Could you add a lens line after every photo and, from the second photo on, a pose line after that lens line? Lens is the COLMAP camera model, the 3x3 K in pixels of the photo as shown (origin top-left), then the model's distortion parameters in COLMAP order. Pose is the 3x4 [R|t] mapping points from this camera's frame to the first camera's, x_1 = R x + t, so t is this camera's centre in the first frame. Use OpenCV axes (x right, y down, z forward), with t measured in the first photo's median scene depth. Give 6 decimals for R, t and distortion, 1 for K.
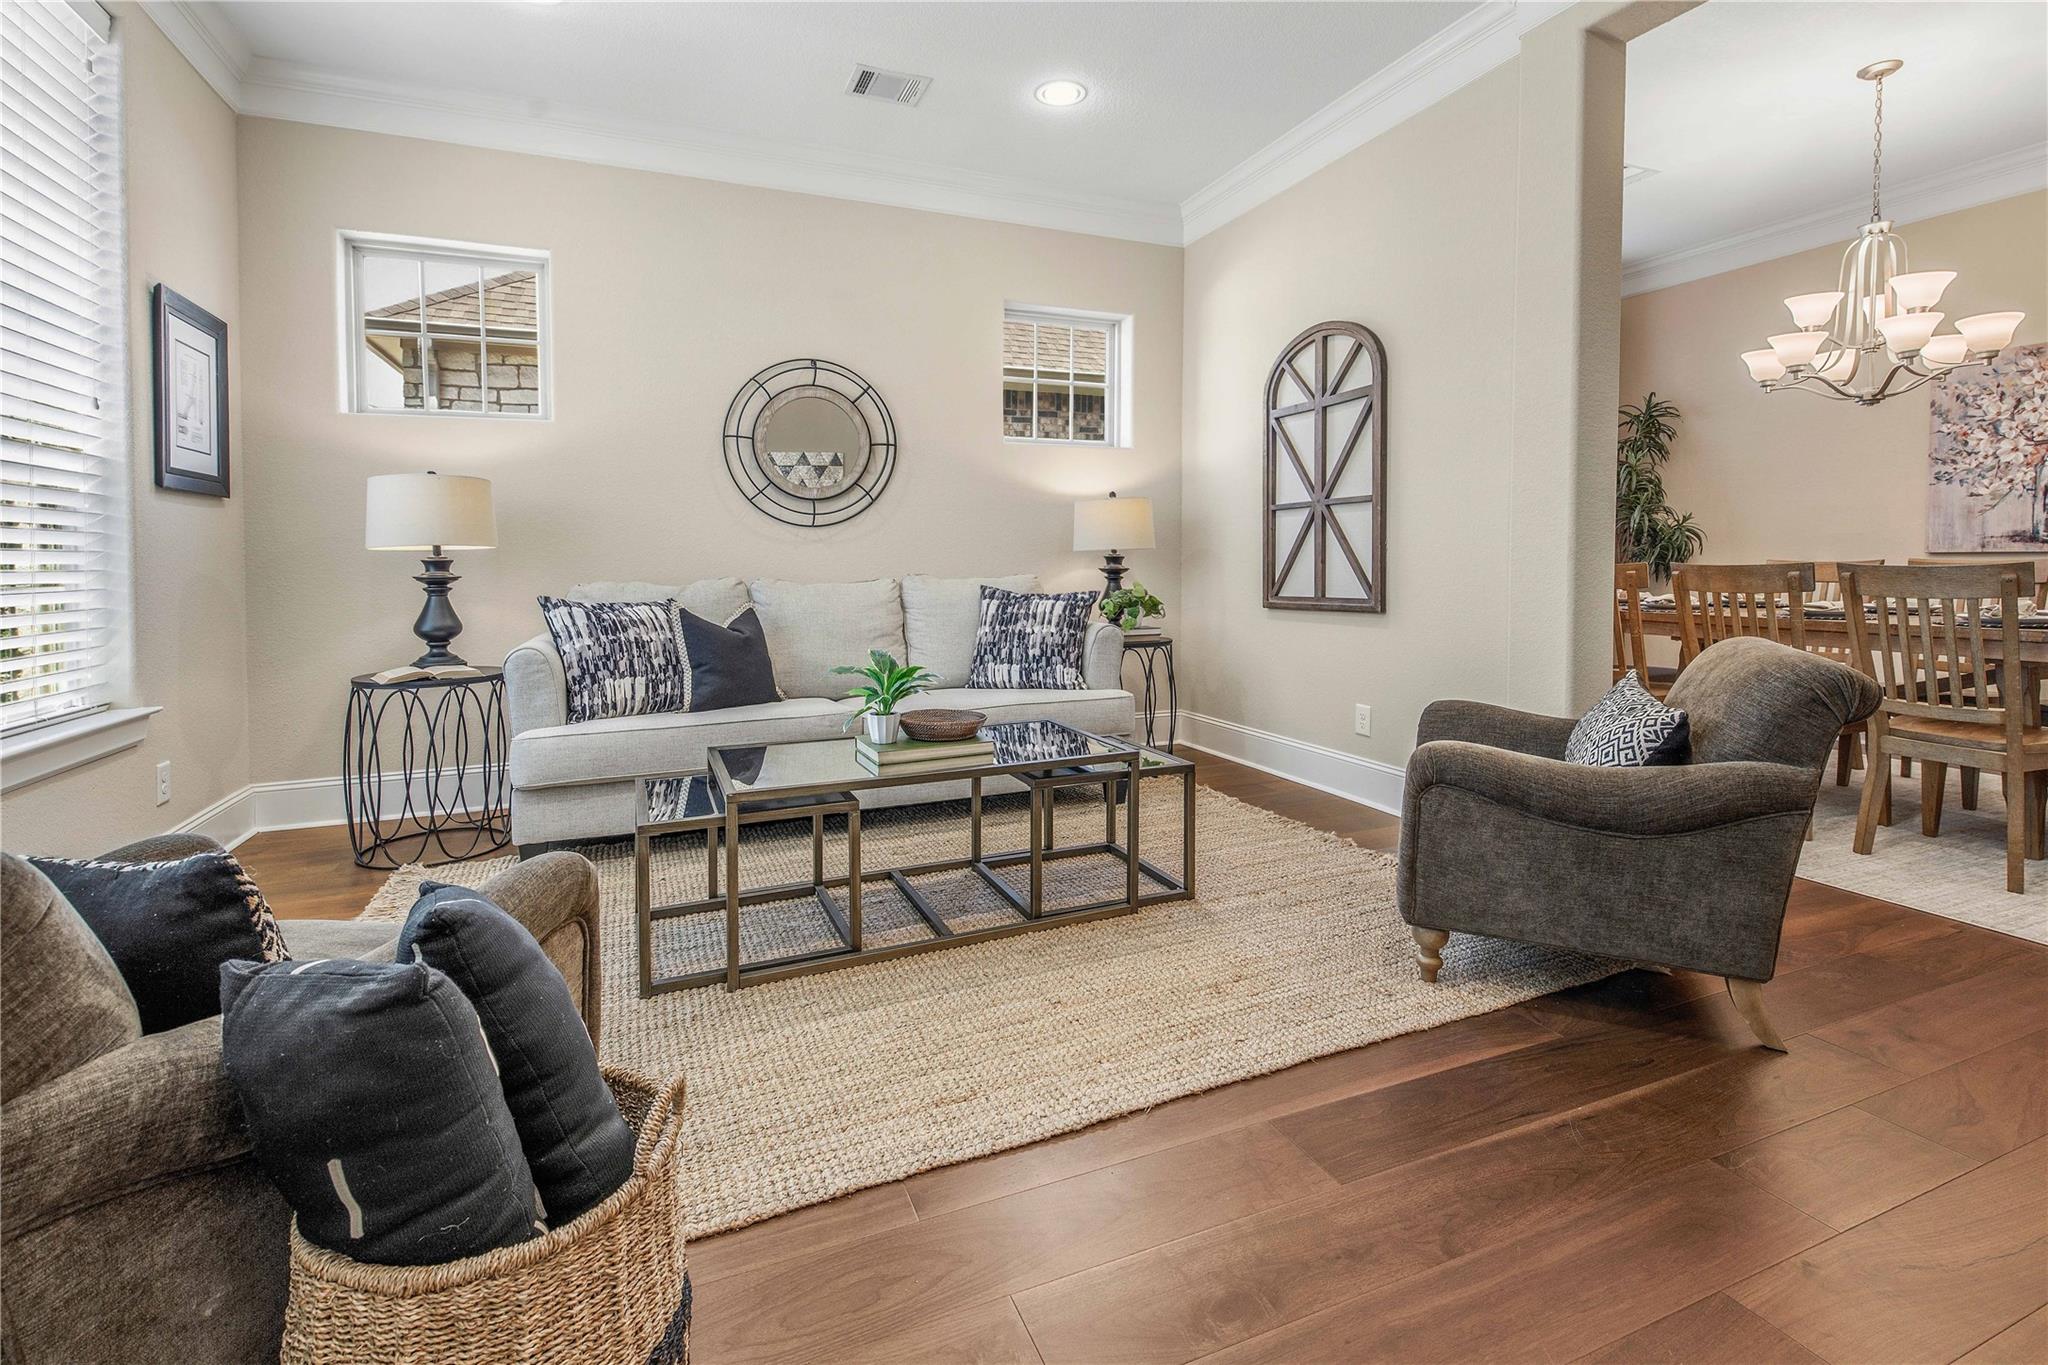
lens RADIAL K [[926.2, 0, 1035.2], [0, 926.2, 747.4], [0, 0, 1]] dist [0.016918, -0.008255]
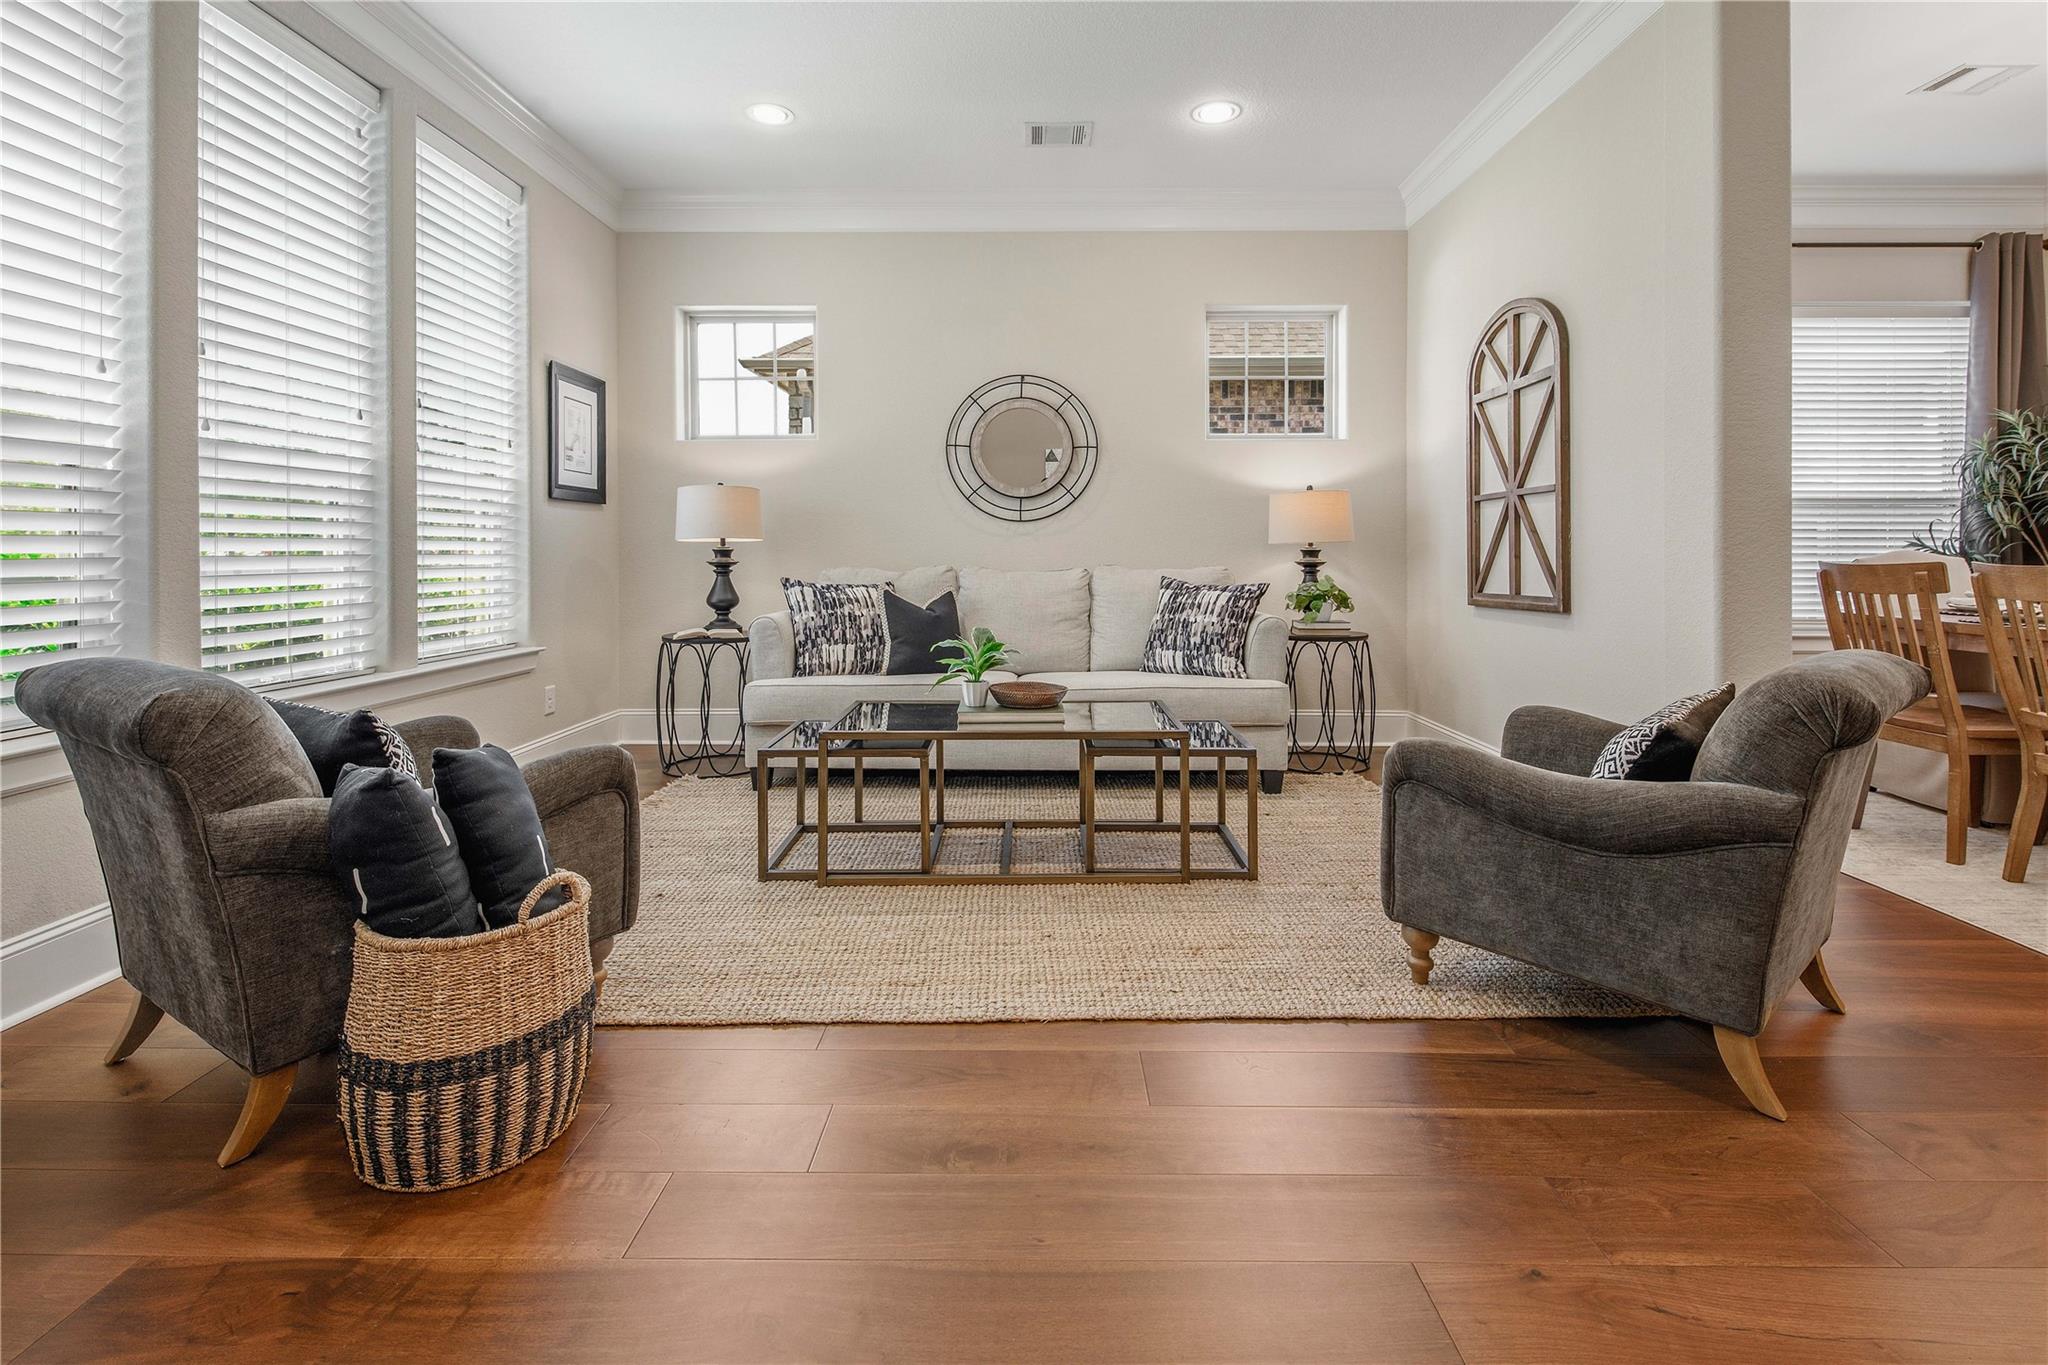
lens RADIAL K [[926.2, 0, 1035.2], [0, 926.2, 747.4], [0, 0, 1]] dist [0.016918, -0.008255]
pose [[0.920545, 0.088588, -0.380459, 0.298735], [-0.085335, 0.996027, 0.025447, 0.009116], [0.381202, 0.009041, 0.924448, -0.052427]]
